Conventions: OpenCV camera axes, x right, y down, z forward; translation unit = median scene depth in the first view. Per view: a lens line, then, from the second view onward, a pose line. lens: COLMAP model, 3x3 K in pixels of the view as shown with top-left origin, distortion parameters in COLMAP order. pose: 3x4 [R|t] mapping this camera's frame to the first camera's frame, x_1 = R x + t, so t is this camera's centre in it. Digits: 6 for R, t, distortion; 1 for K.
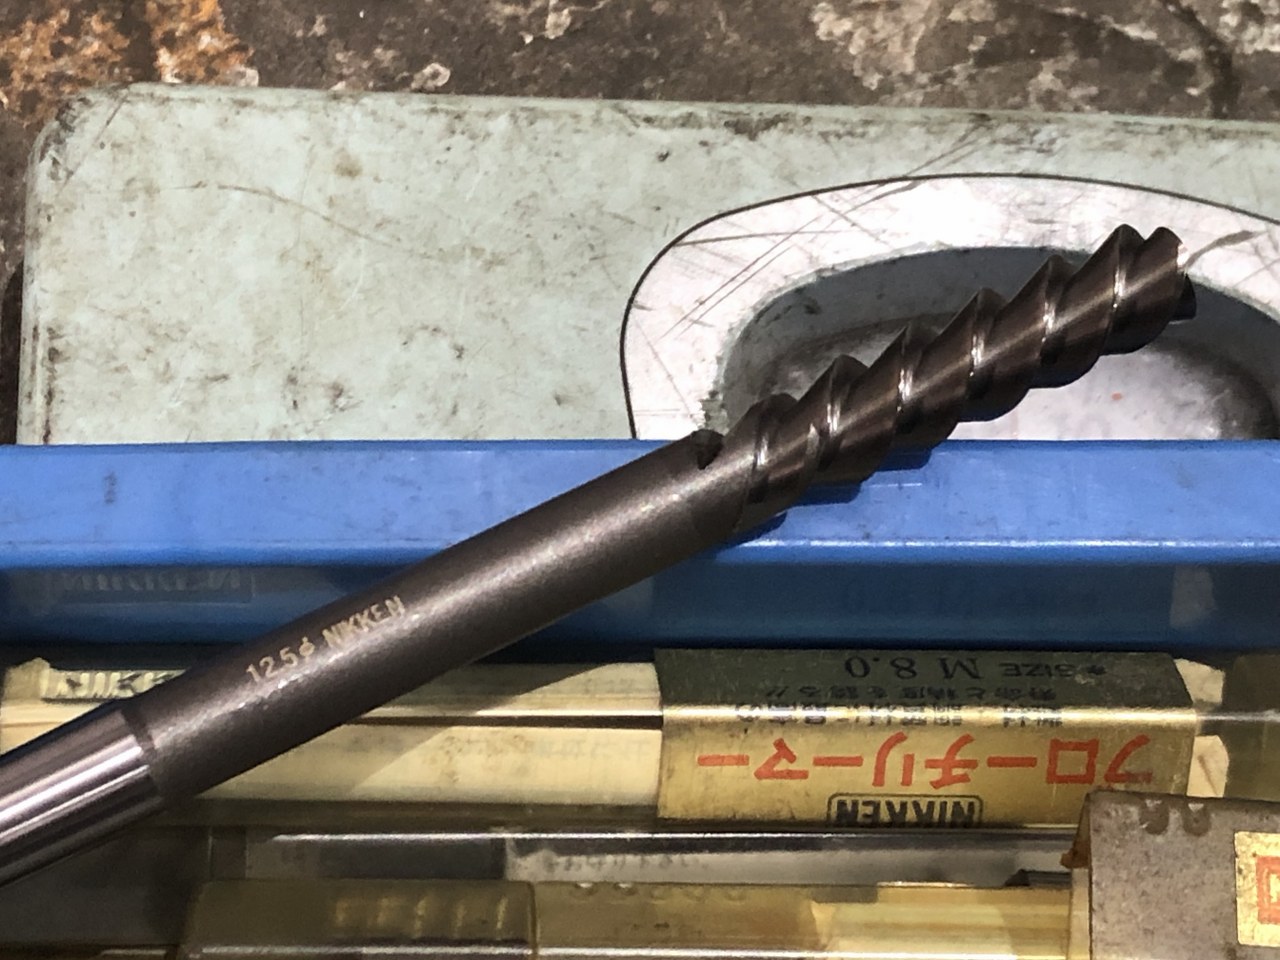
lens RADIAL K [[3137.1, 0, 640.0], [0, 3137.1, 480.0], [0, 0, 1]] dist [0.029873, 0.354098]
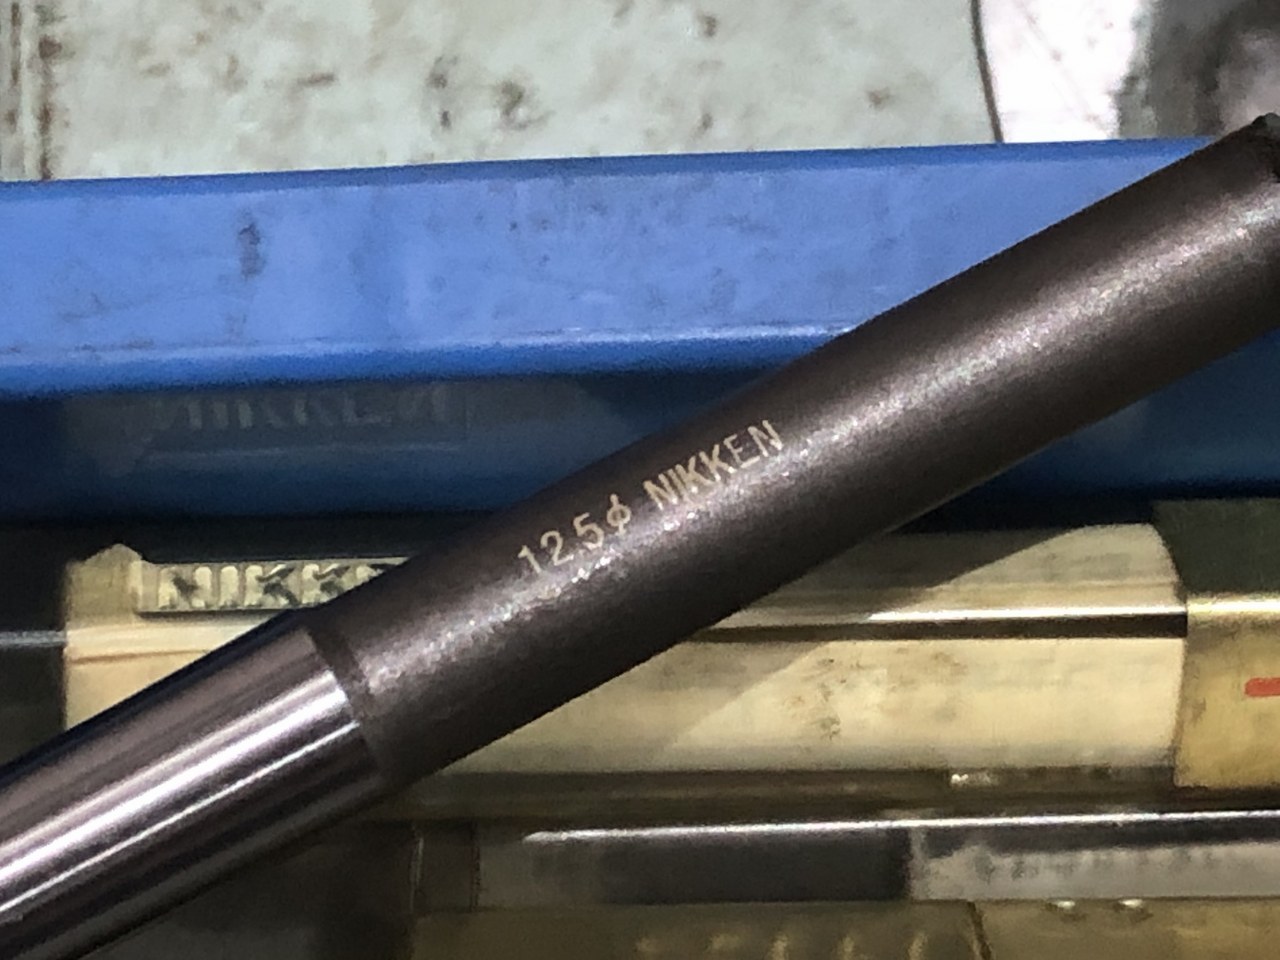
lens RADIAL K [[4799.0, 0, 640.0], [0, 4799.0, 480.0], [0, 0, 1]] dist [0.006190, 2.057320]
pose [[0.999090, -0.028028, -0.032144, -0.064572], [0.029479, 0.998525, 0.045598, 0.006309], [0.030818, -0.046504, 0.998443, 0.102687]]
